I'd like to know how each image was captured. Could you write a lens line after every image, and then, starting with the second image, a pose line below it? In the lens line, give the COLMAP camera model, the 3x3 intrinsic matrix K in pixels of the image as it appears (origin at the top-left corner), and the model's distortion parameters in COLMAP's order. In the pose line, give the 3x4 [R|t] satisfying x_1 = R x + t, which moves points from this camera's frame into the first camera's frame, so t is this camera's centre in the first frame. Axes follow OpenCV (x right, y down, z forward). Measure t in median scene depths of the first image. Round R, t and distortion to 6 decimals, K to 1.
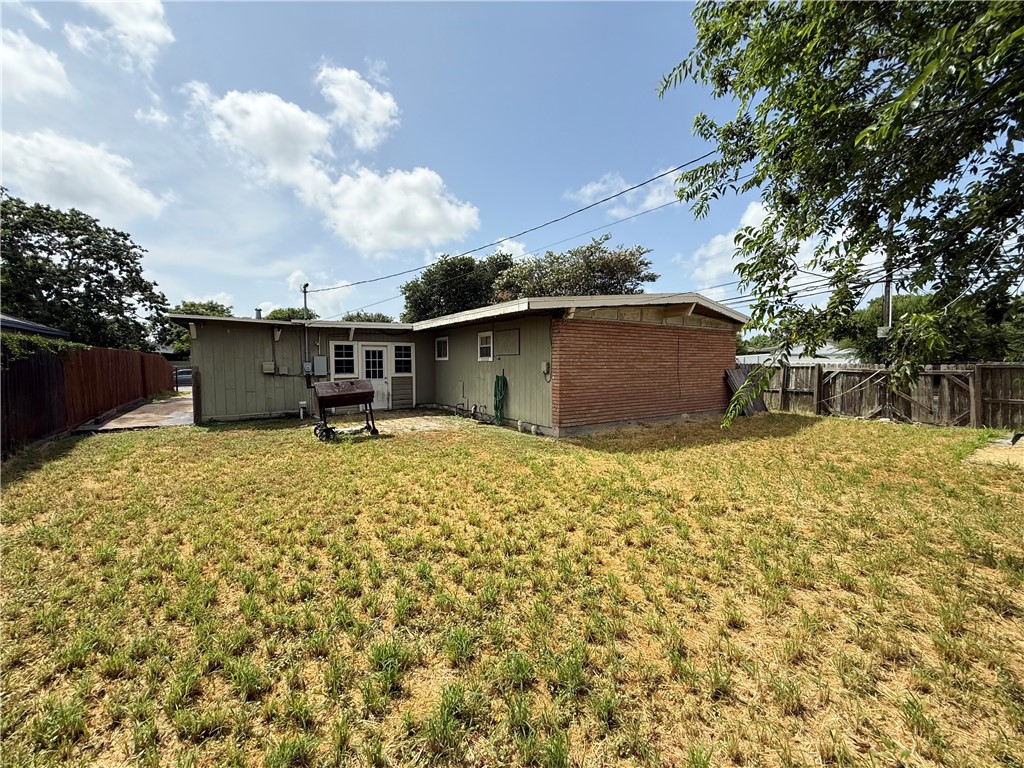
lens RADIAL K [[409.7, 0, 512.8], [0, 409.7, 384.2], [0, 0, 1]] dist [0.000086, 0.000502]
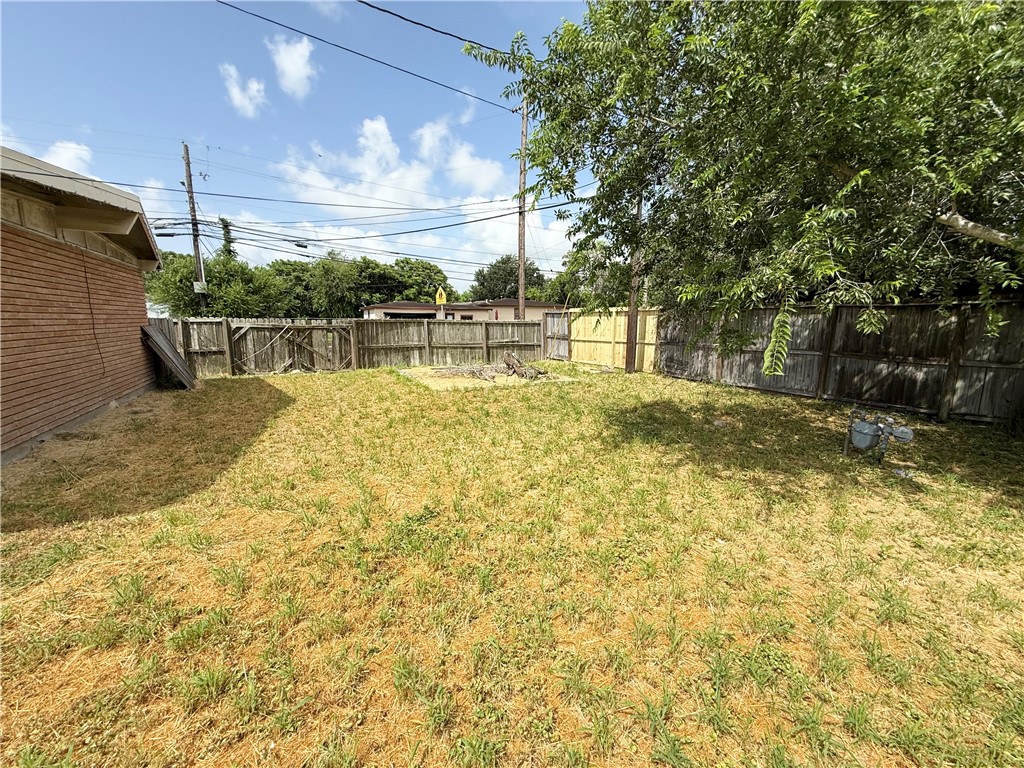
lens RADIAL K [[409.7, 0, 512.0], [0, 409.7, 384.6], [0, 0, 1]] dist [0.000086, 0.000502]
pose [[0.096352, -0.153886, 0.983380, -0.102852], [0.048292, 0.987536, 0.149804, -0.012717], [-0.994175, 0.033055, 0.102582, 0.322616]]
